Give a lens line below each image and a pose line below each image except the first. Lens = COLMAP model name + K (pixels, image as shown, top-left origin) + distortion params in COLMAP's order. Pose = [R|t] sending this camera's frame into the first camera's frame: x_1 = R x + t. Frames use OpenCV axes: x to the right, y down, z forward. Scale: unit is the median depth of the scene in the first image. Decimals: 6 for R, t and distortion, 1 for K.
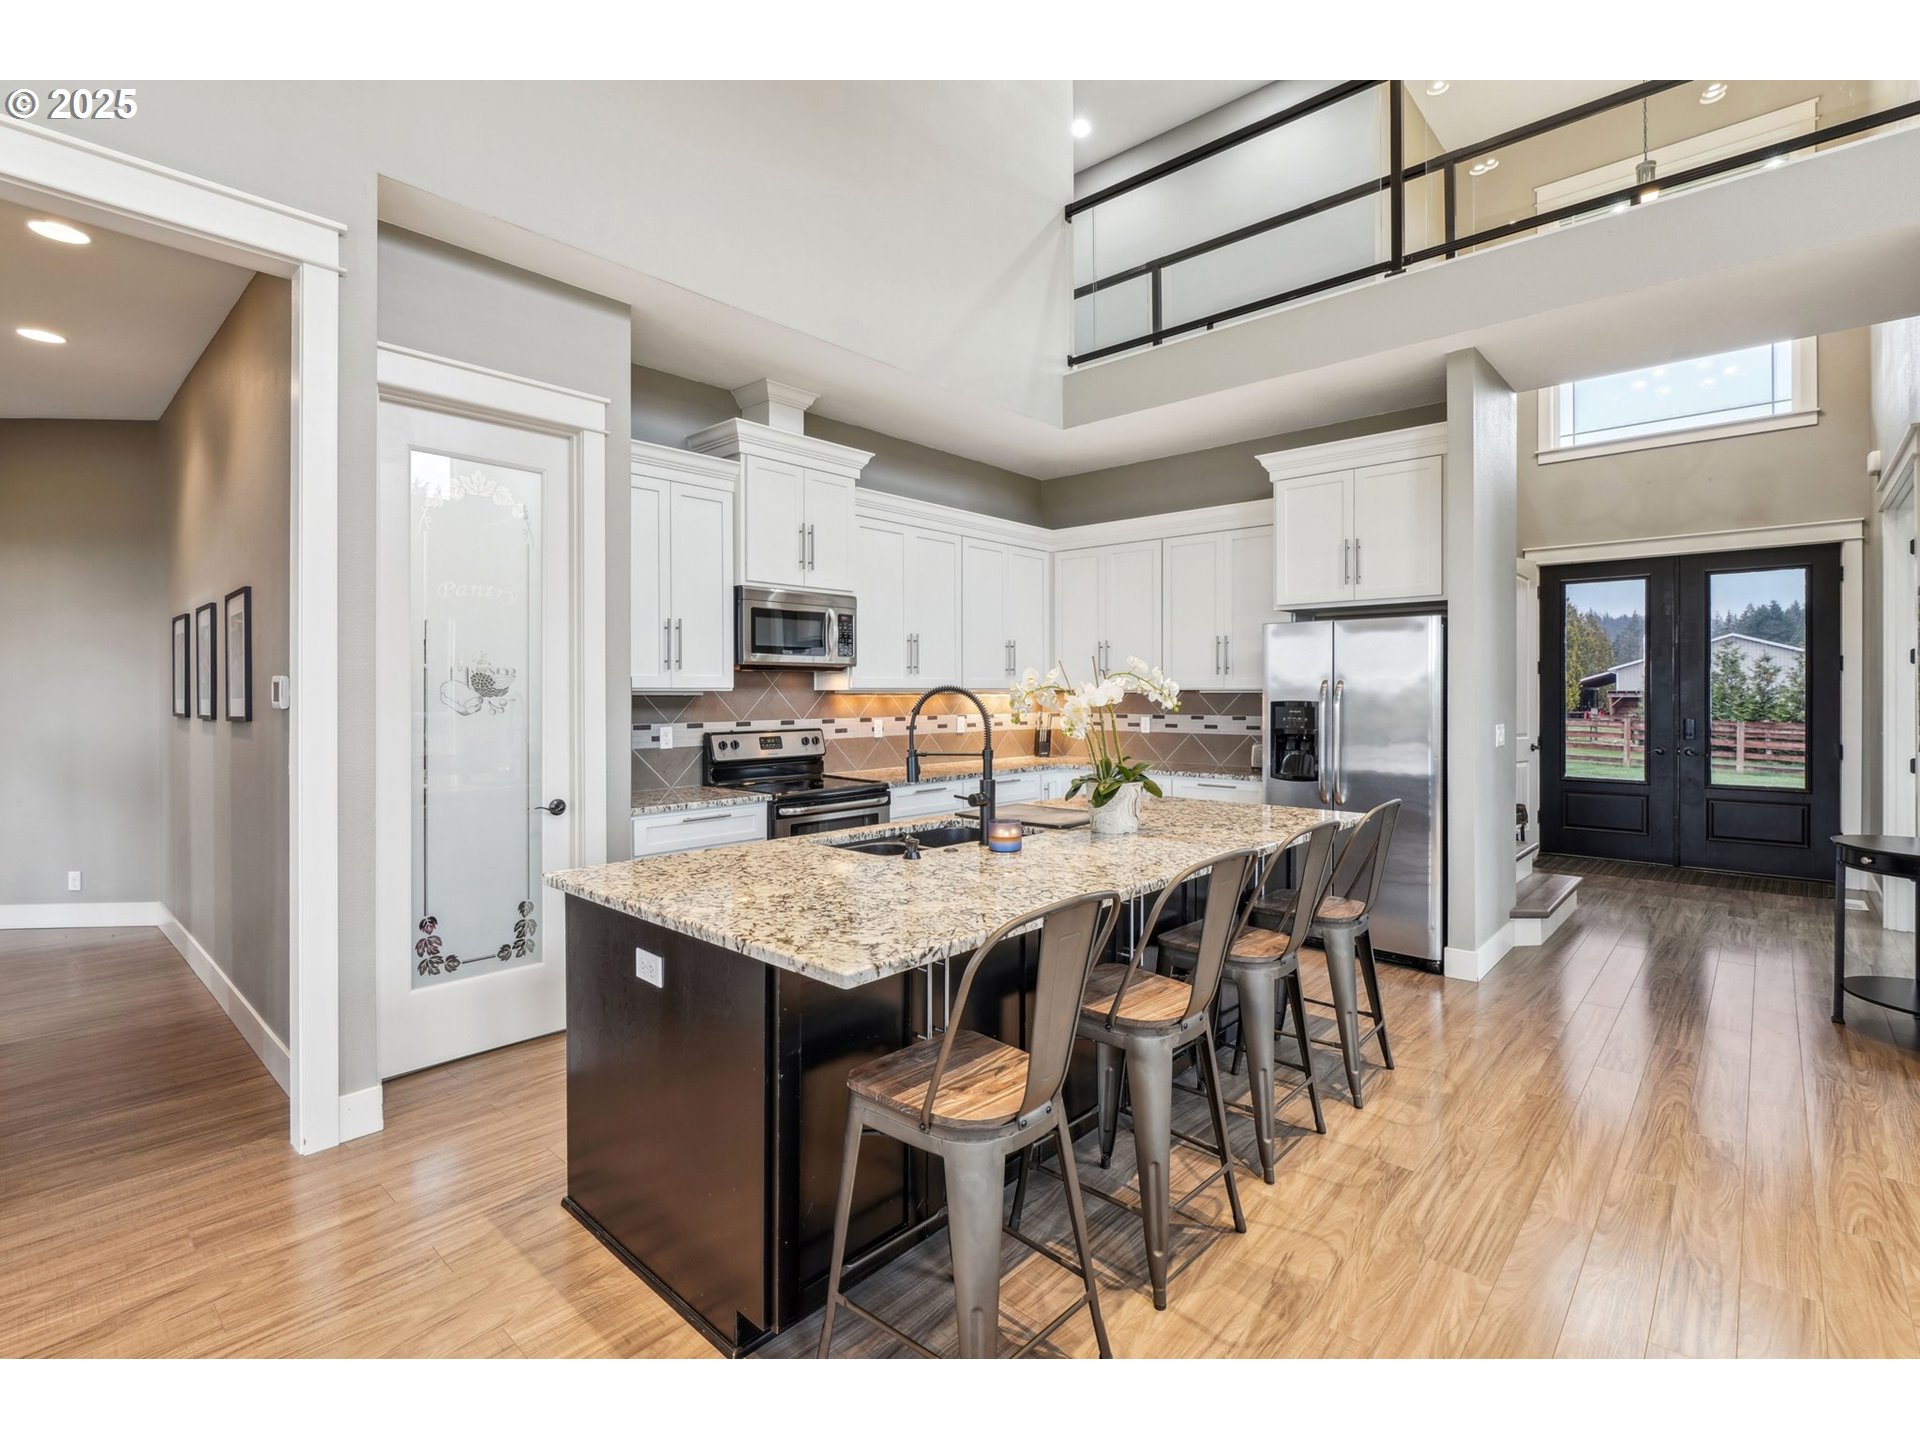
lens RADIAL K [[895.3, 0, 960.2], [0, 895.3, 686.8], [0, 0, 1]] dist [0.000668, 0.000200]
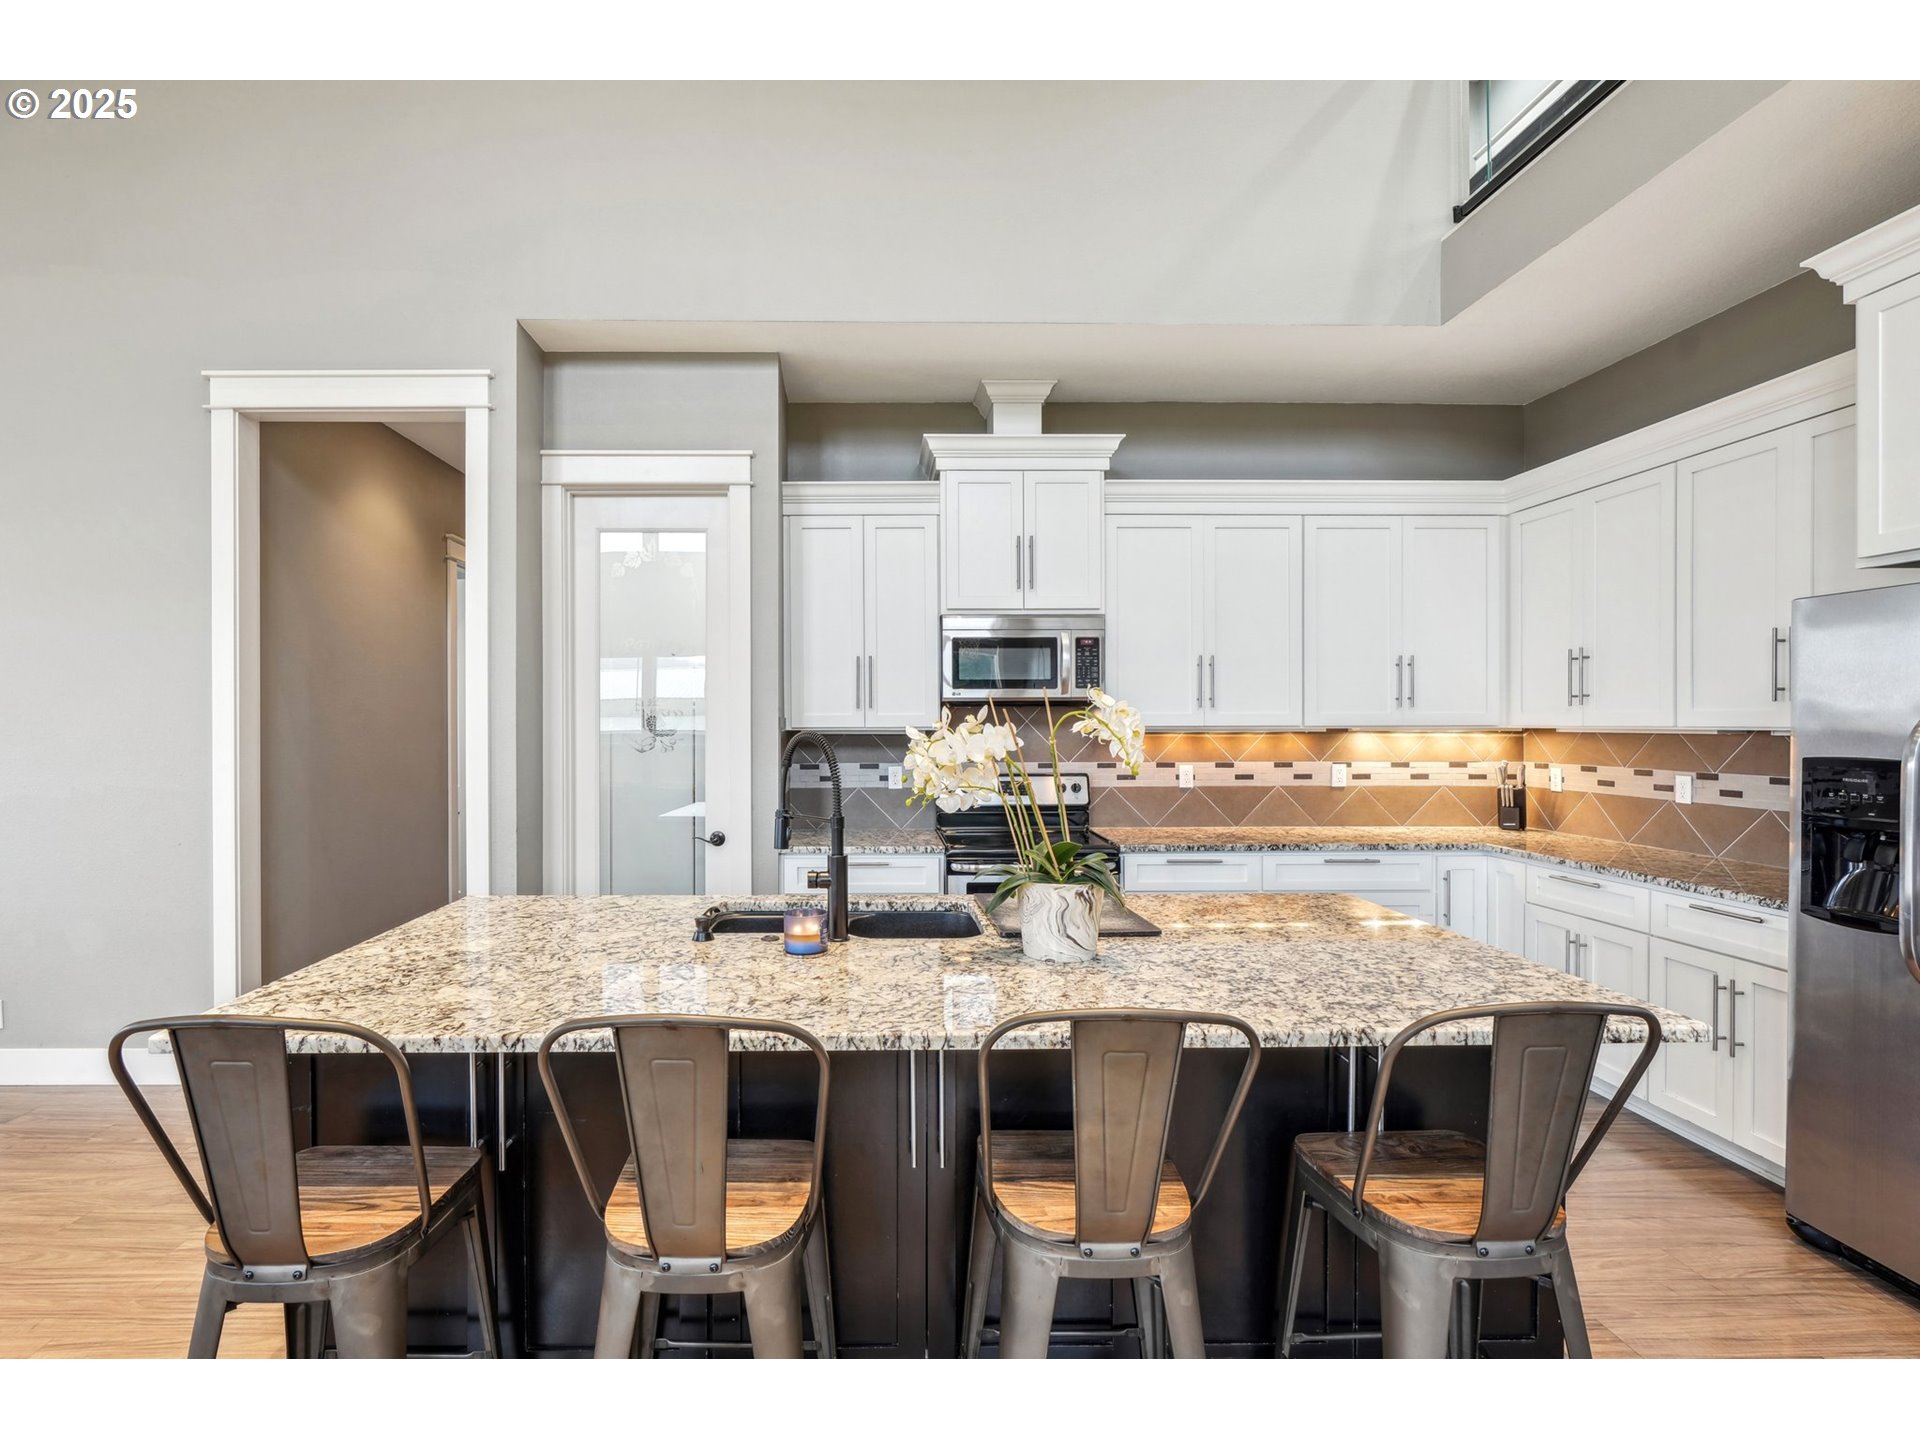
lens RADIAL K [[935.0, 0, 960.0], [0, 935.0, 720.0], [0, 0, 1]] dist [0.001062, 0.000121]
pose [[0.679635, -0.000969, -0.733550, 0.420545], [0.005308, 0.999979, 0.003597, -0.008143], [0.733531, -0.006338, 0.679626, 0.323077]]
